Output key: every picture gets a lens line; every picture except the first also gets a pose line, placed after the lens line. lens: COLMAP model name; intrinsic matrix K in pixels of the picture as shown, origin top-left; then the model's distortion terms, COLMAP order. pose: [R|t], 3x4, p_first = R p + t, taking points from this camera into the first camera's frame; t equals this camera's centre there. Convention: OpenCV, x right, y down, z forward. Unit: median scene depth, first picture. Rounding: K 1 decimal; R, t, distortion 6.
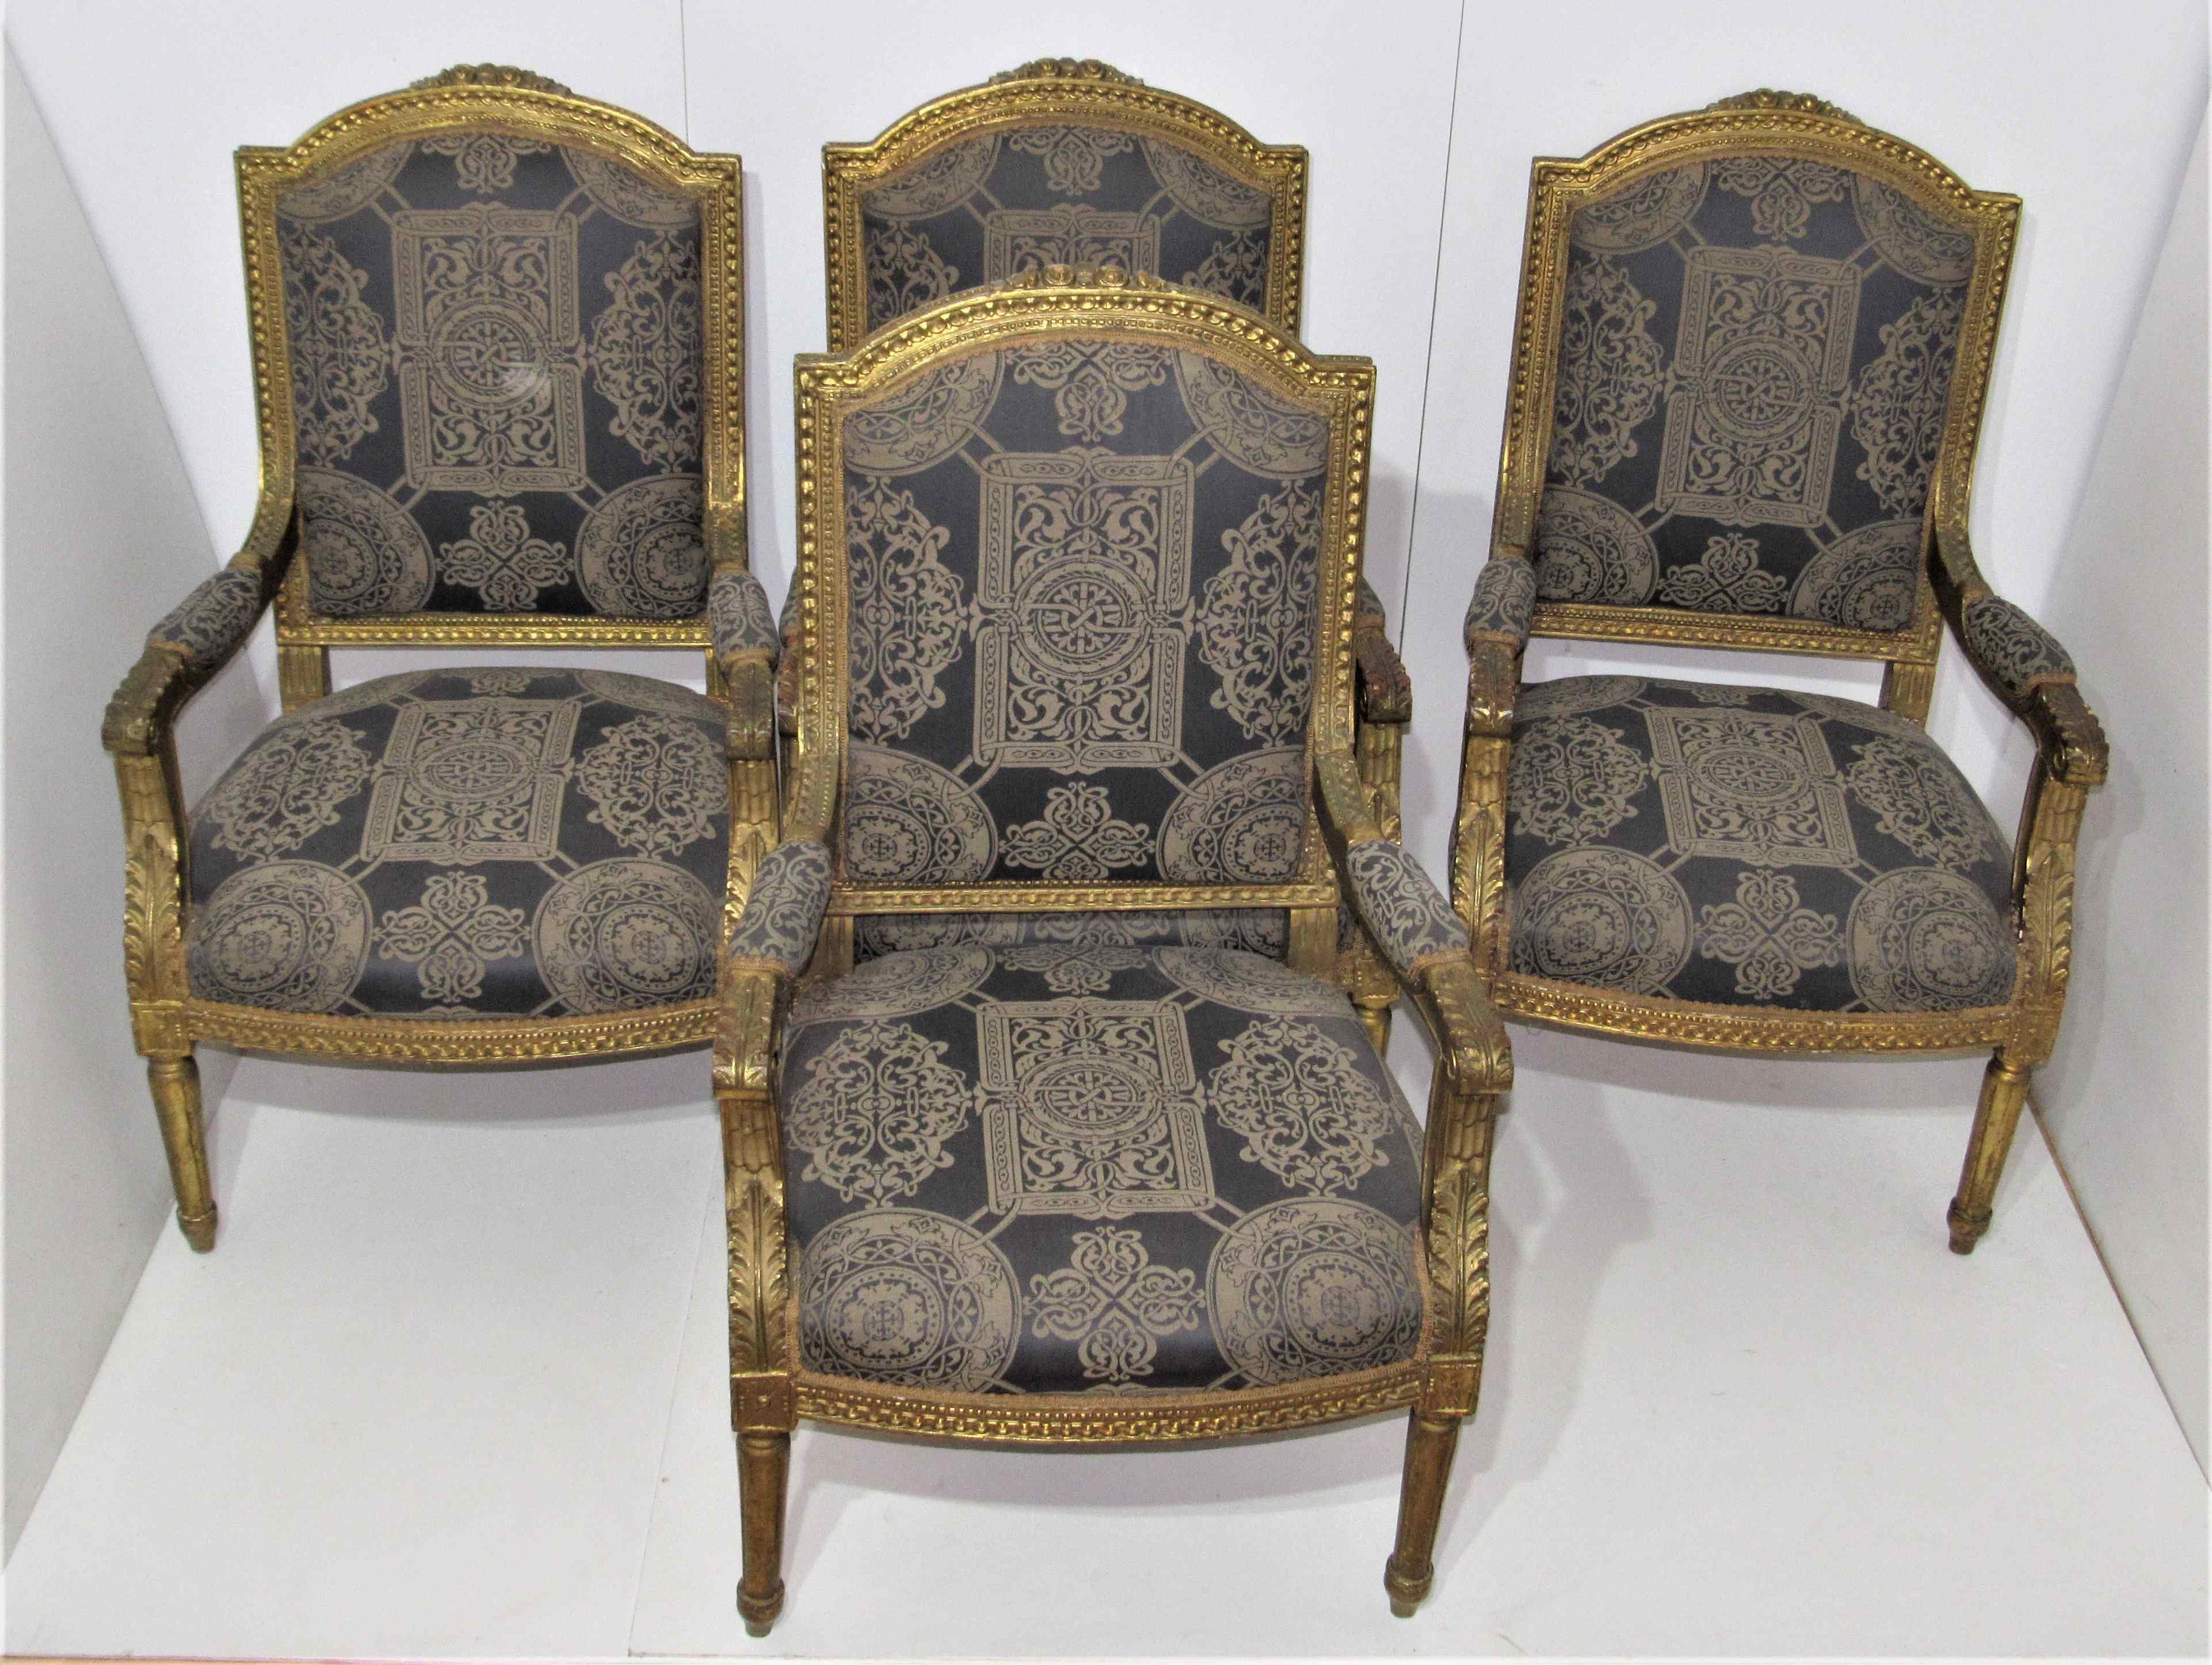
lens RADIAL K [[2219.2, 0, 1113.6], [0, 2219.2, 823.7], [0, 0, 1]] dist [-0.036798, 0.000000]
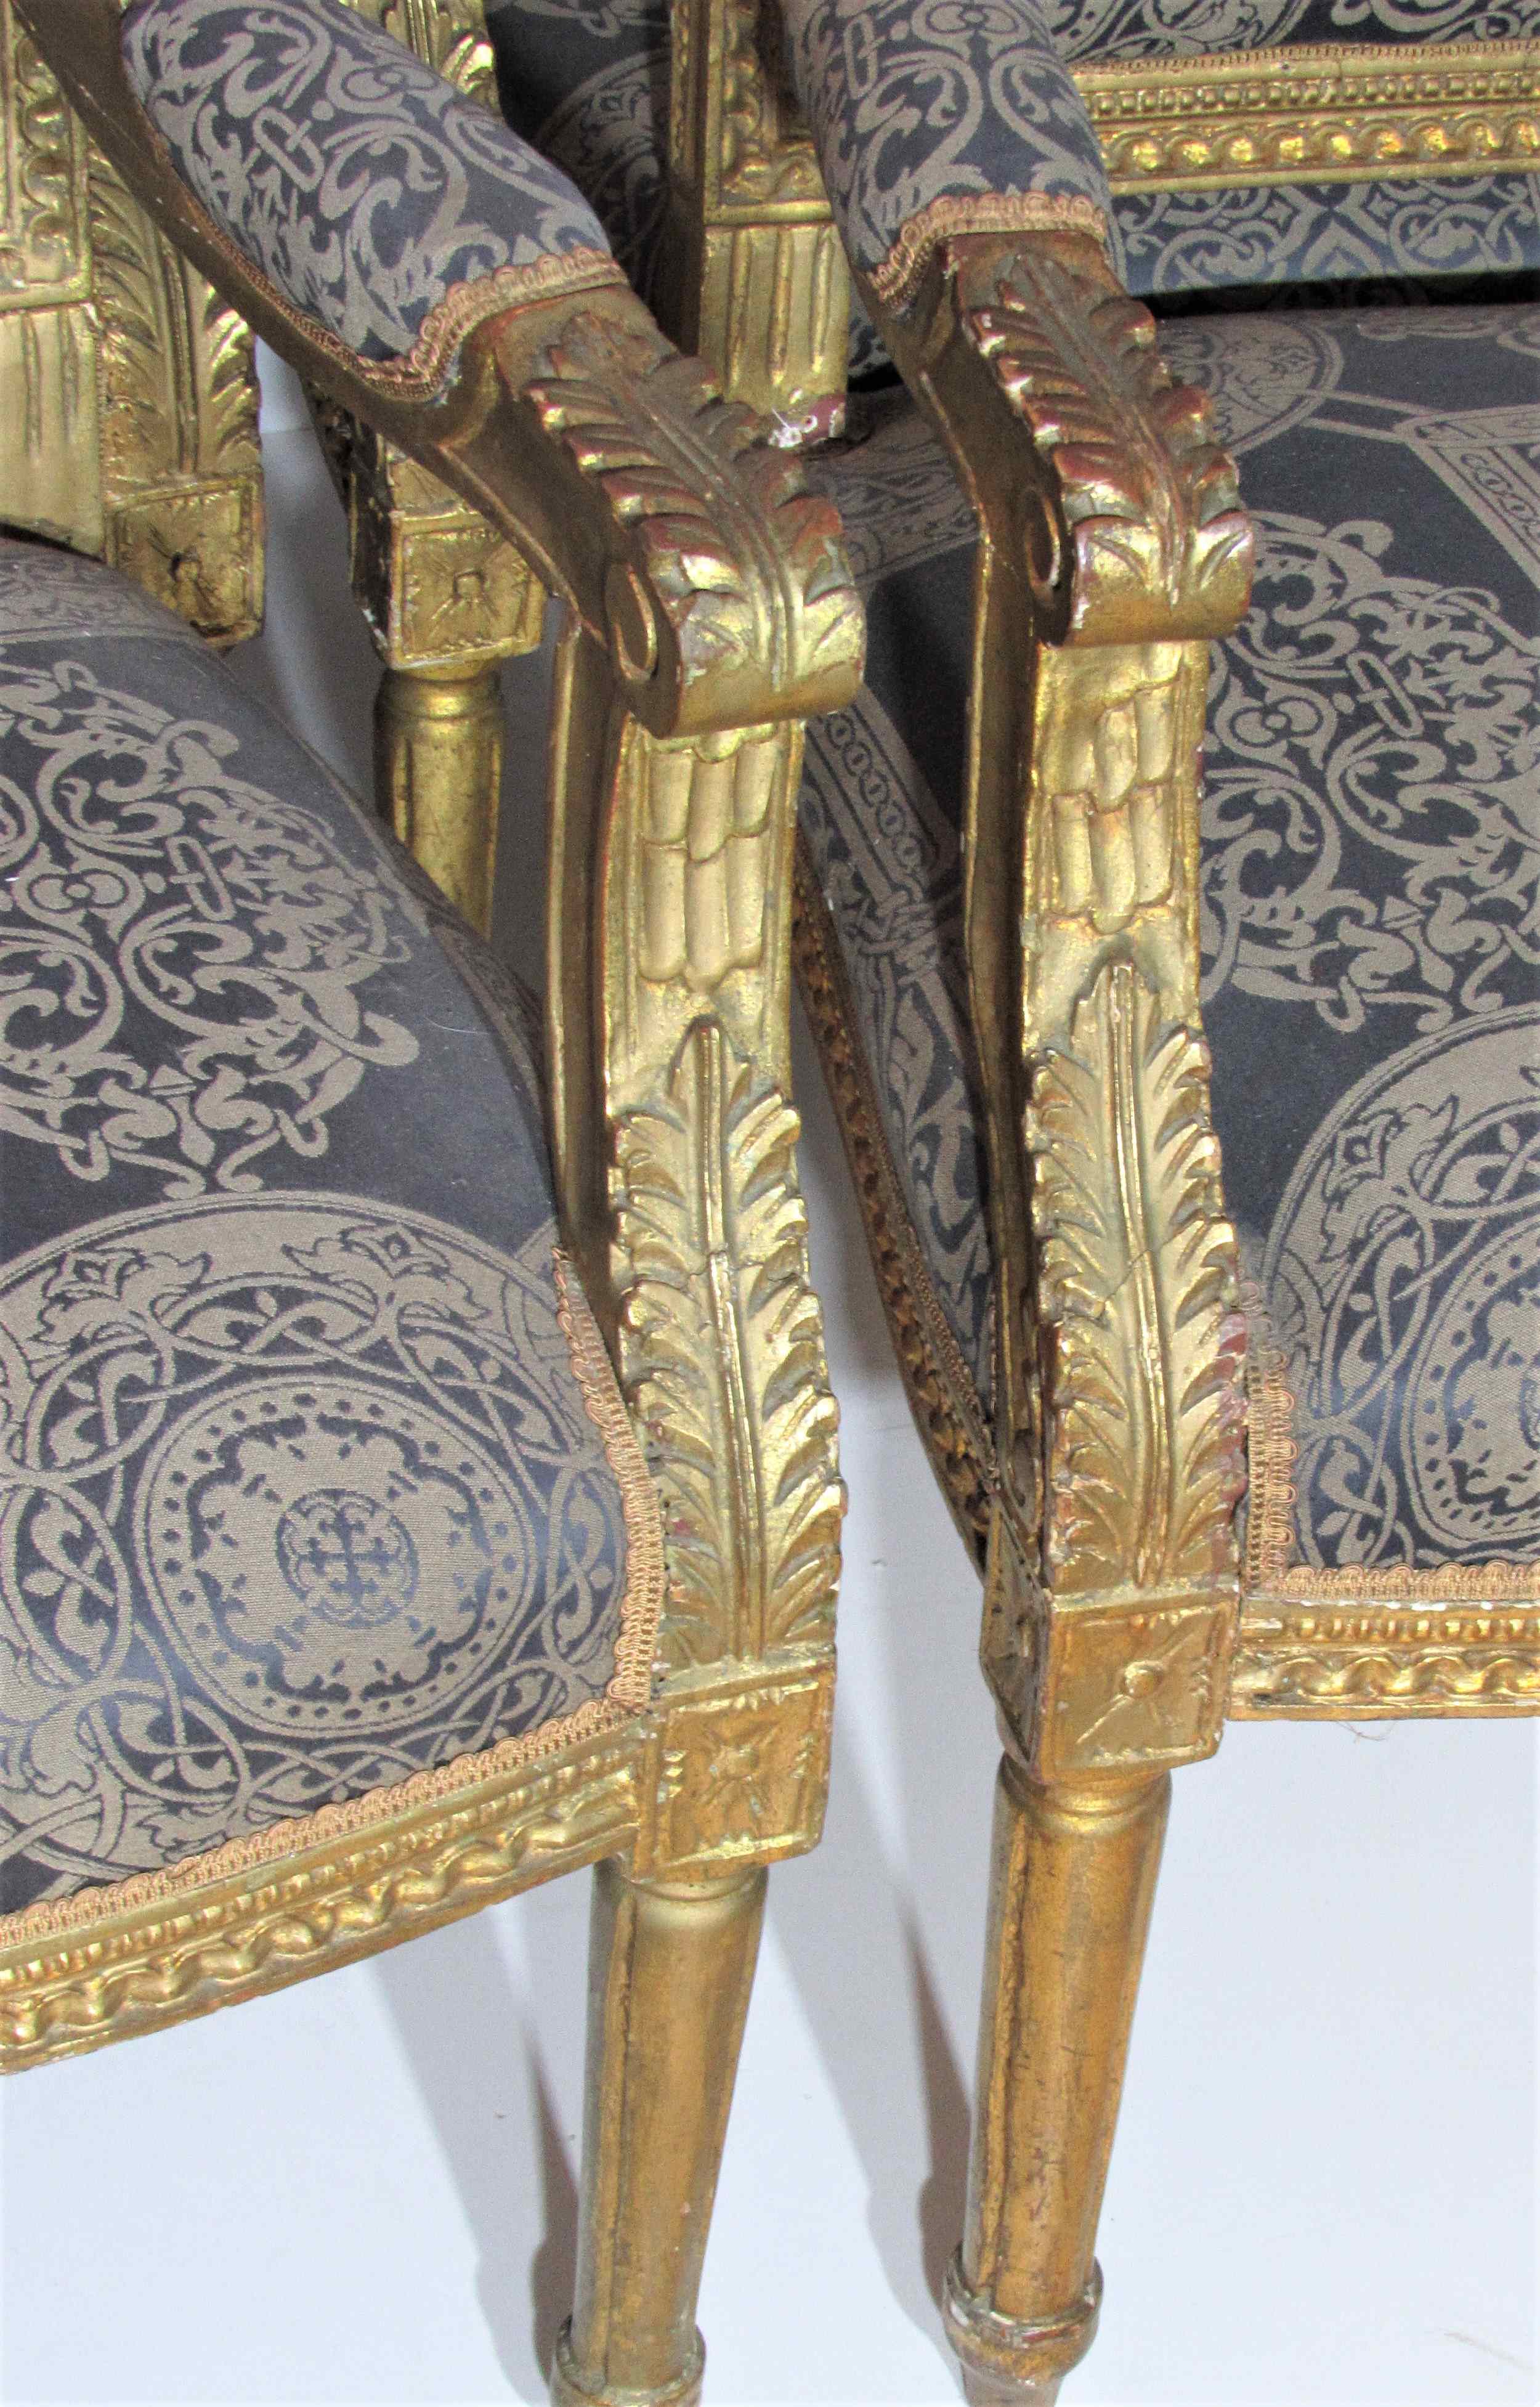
lens RADIAL K [[5998.6, 0, 770.7], [0, 5998.6, 1208.5], [0, 0, 1]] dist [-0.129421, 0.000000]
pose [[0.966424, -0.151172, 0.207776, 0.003694], [0.118510, 0.979716, 0.161593, 0.054877], [-0.227990, -0.131544, 0.964737, 0.246004]]
